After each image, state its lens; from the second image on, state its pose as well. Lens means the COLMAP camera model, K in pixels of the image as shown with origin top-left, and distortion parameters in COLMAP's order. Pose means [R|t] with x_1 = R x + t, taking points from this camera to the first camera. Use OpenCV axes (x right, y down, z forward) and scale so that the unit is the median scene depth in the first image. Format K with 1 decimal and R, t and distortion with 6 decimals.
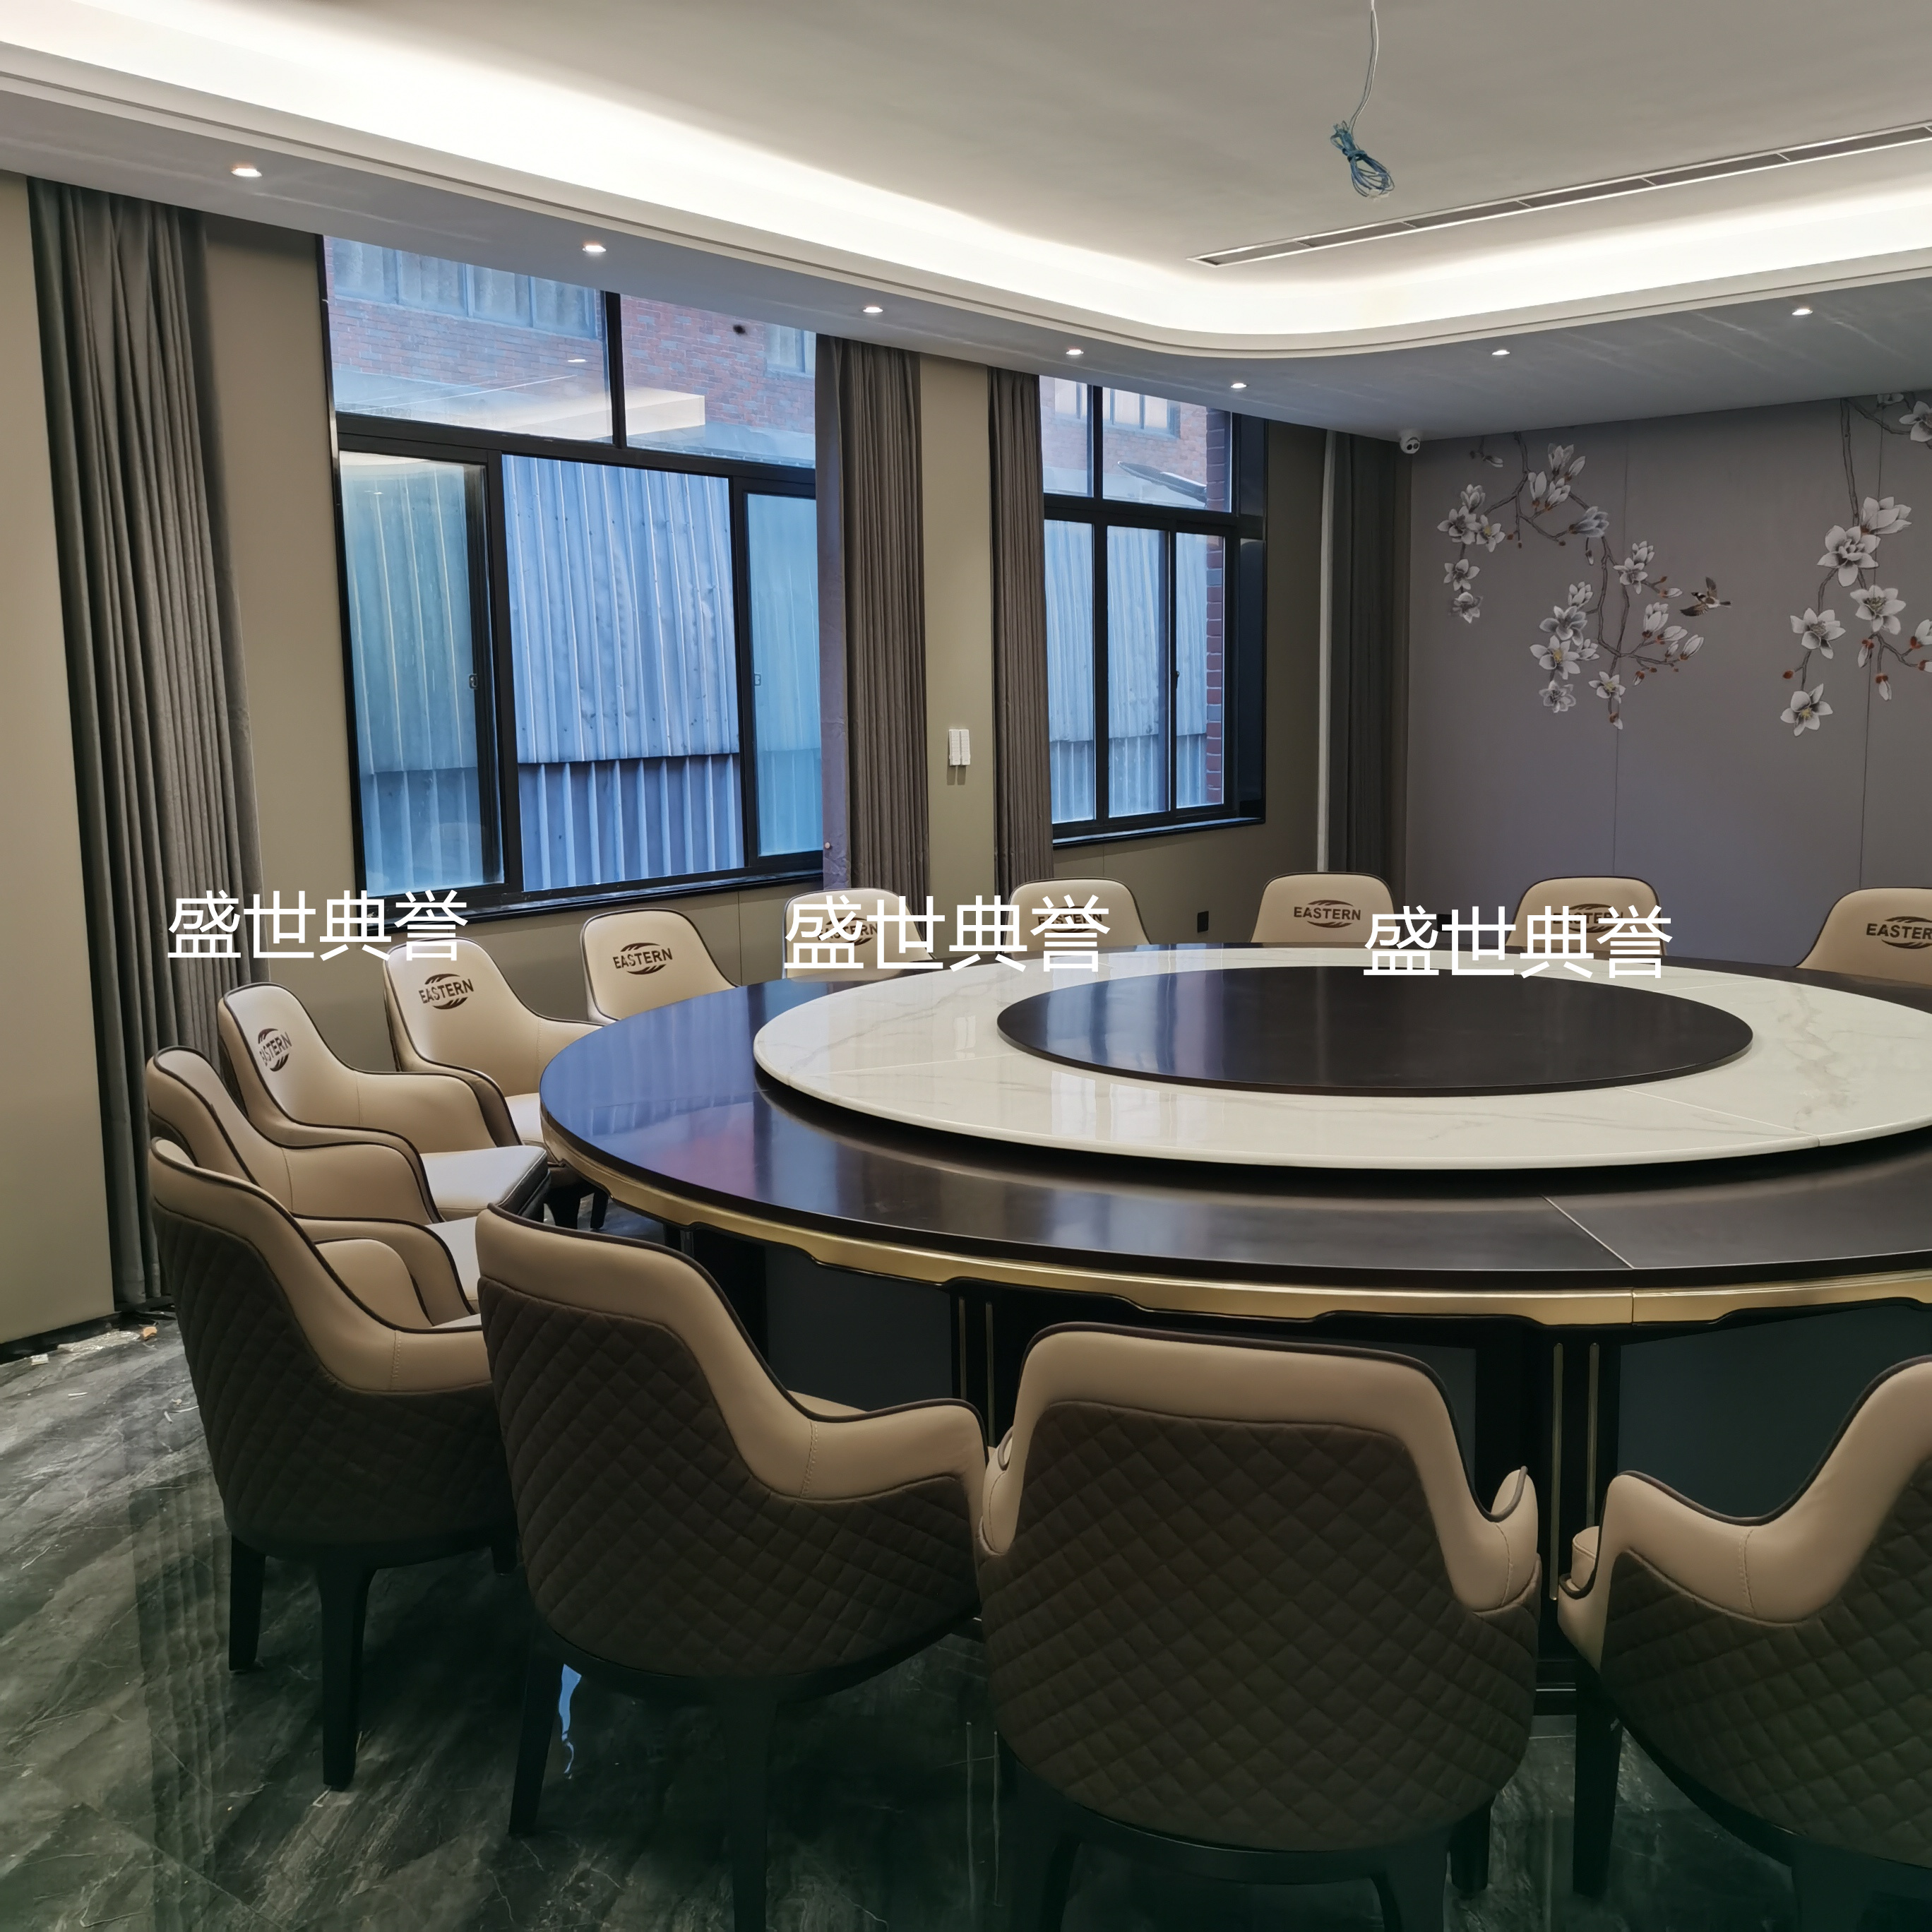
lens RADIAL K [[1975.7, 0, 966.1], [0, 1975.7, 962.2], [0, 0, 1]] dist [0.075535, -0.076735]
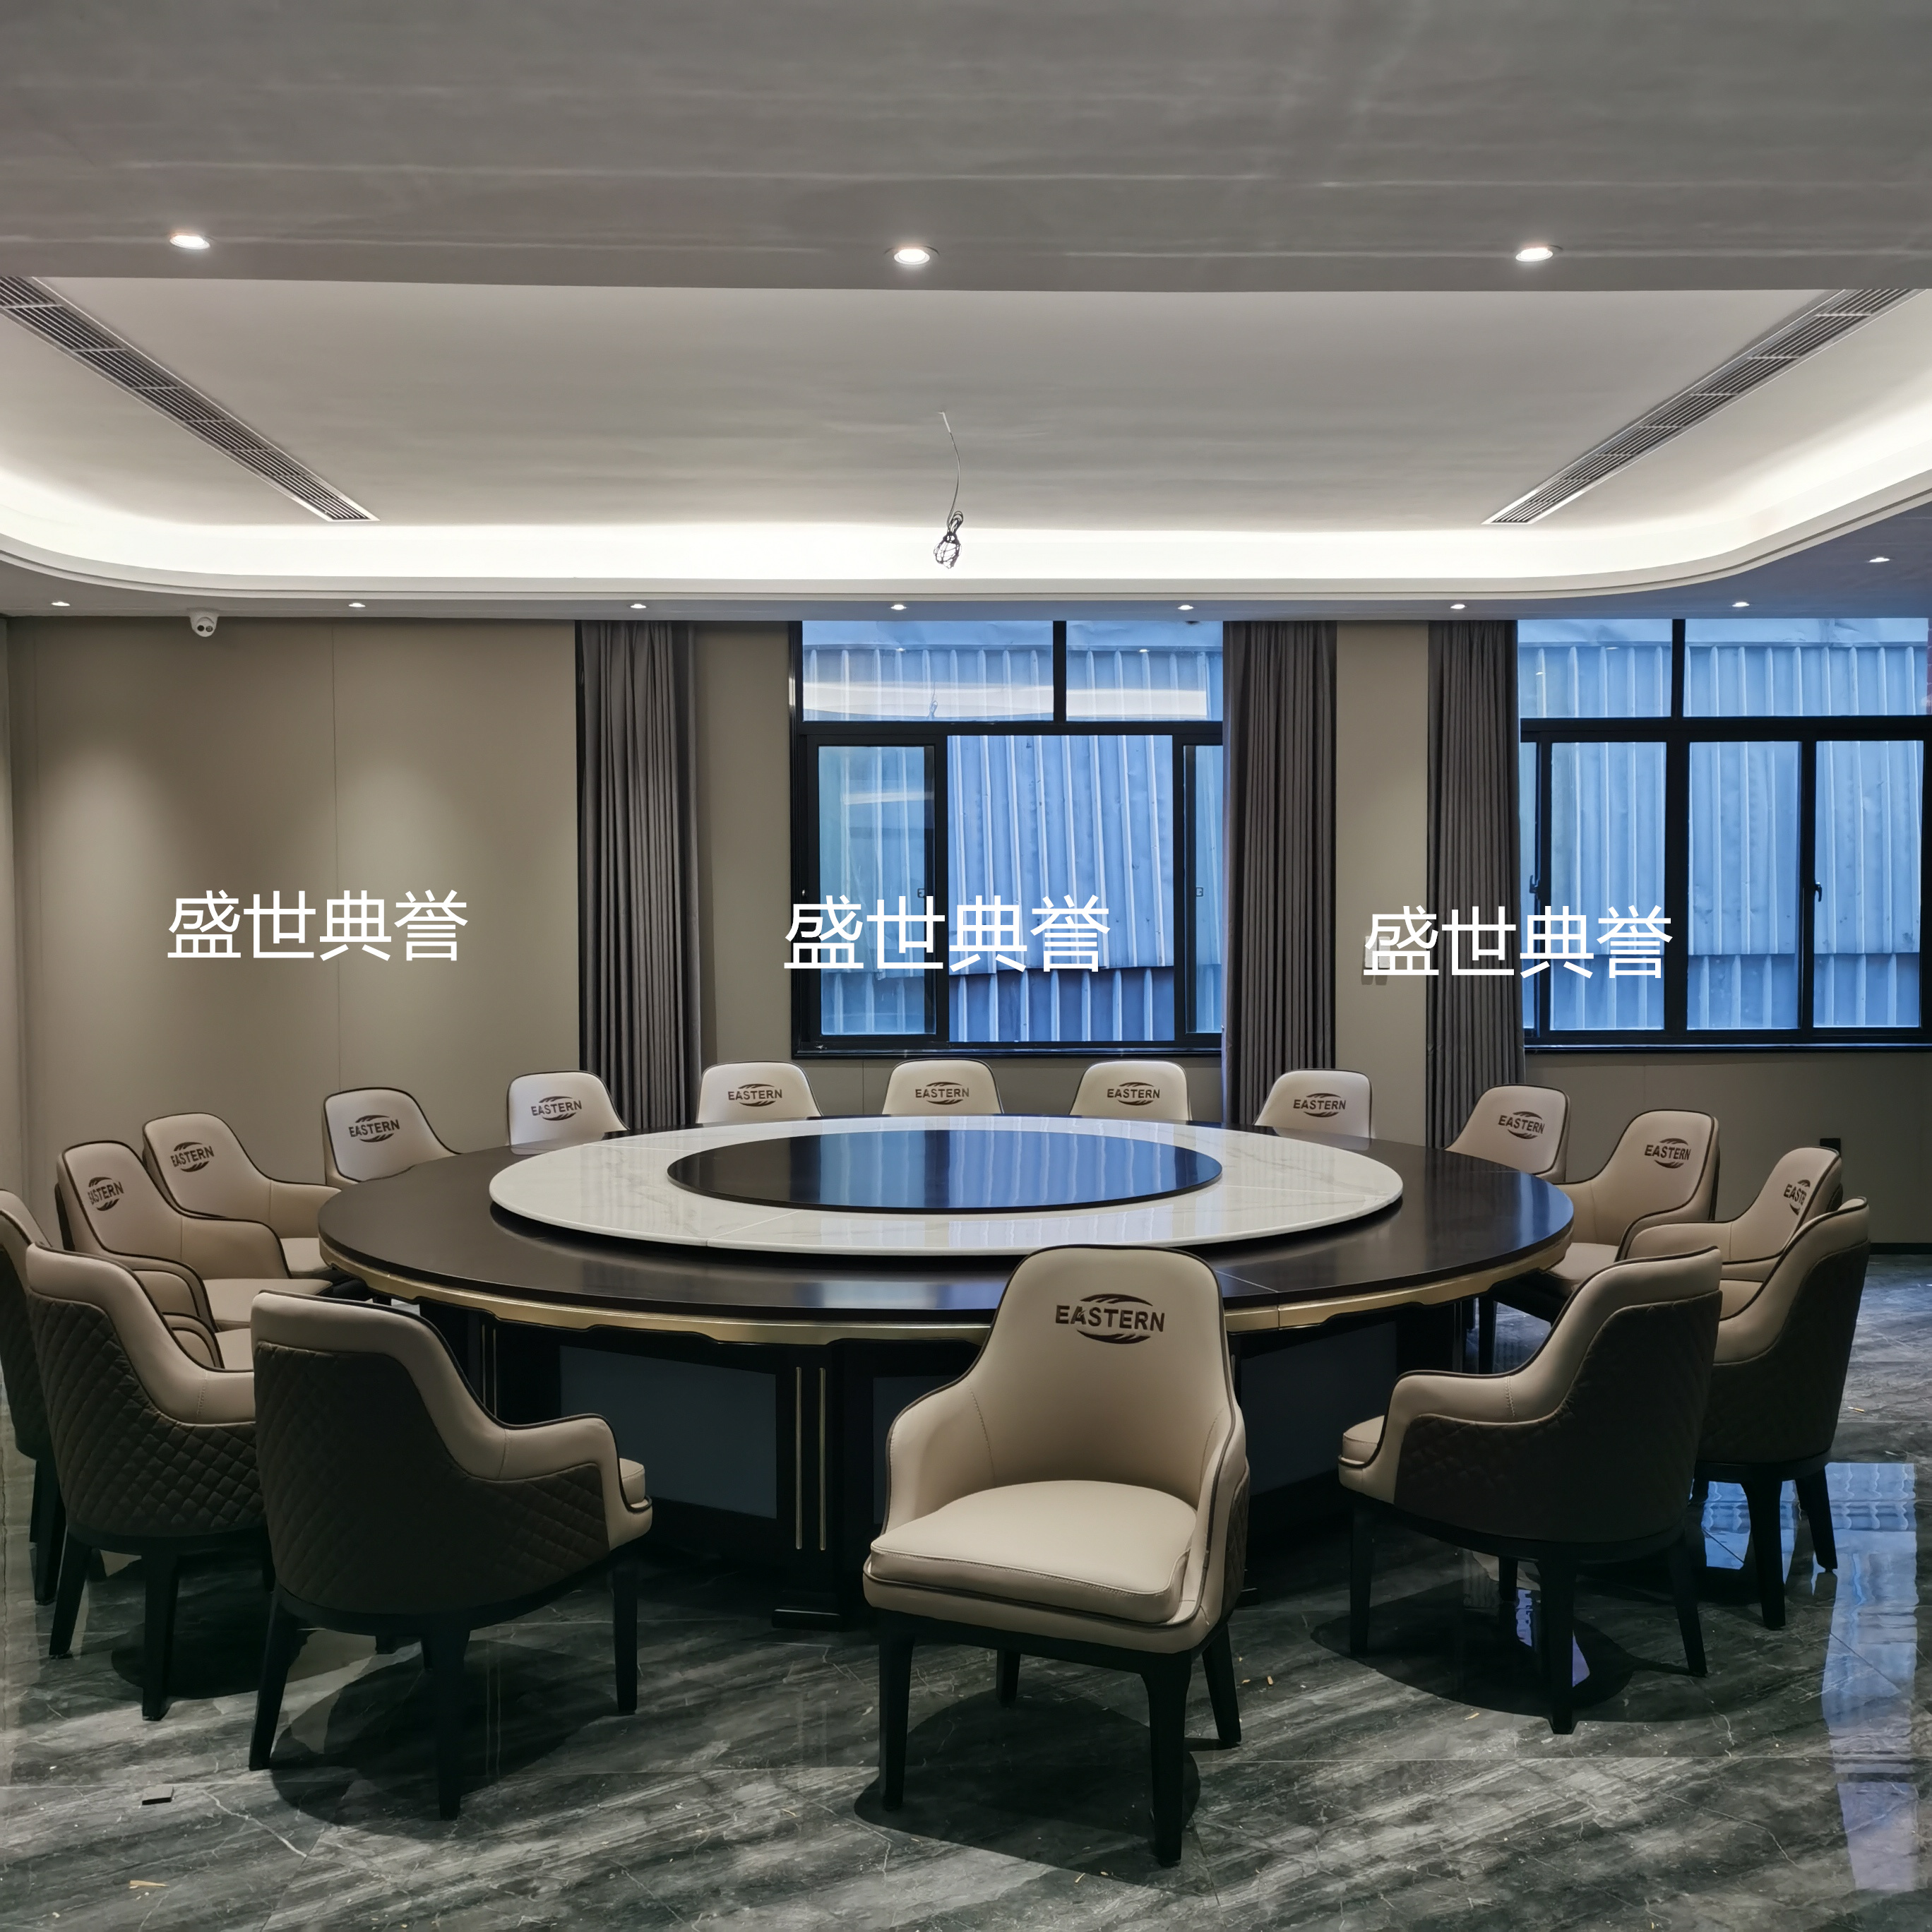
lens RADIAL K [[1980.7, 0, 966.0], [0, 1980.7, 966.0], [0, 0, 1]] dist [0.069958, -0.072211]
pose [[0.641006, 0.045411, -0.766192, 0.626499], [-0.111330, 0.993192, -0.034275, -0.030823], [0.759419, 0.107271, 0.641697, 0.077730]]
